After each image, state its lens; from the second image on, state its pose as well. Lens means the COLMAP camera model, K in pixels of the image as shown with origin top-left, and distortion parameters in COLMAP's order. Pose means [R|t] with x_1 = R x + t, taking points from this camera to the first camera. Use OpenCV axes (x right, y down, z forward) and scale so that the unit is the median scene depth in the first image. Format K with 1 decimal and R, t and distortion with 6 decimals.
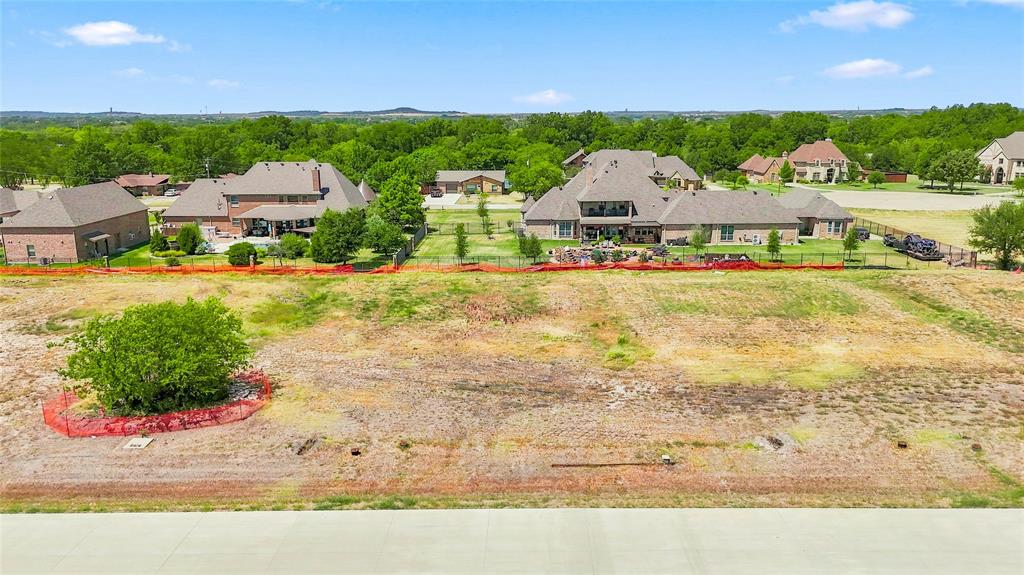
lens RADIAL K [[753.2, 0, 517.6], [0, 753.2, 280.9], [0, 0, 1]] dist [0.036912, -0.040224]
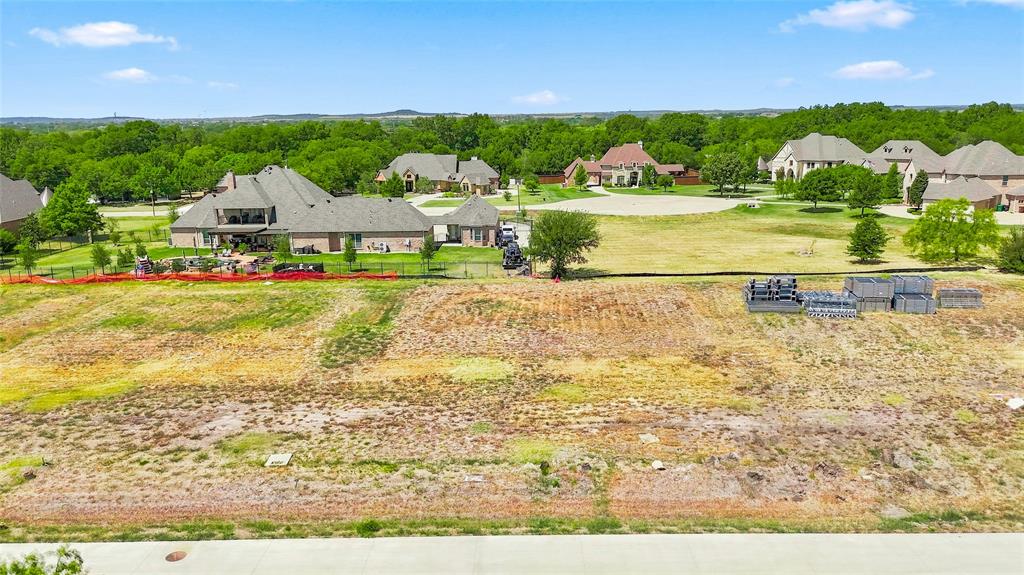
lens RADIAL K [[753.2, 0, 512.5], [0, 753.2, 290.8], [0, 0, 1]] dist [0.036912, -0.040224]
pose [[0.999916, -0.008152, 0.010108, 0.261944], [0.008047, 0.999914, 0.010319, -0.004336], [-0.010192, -0.010237, 0.999896, 0.015044]]
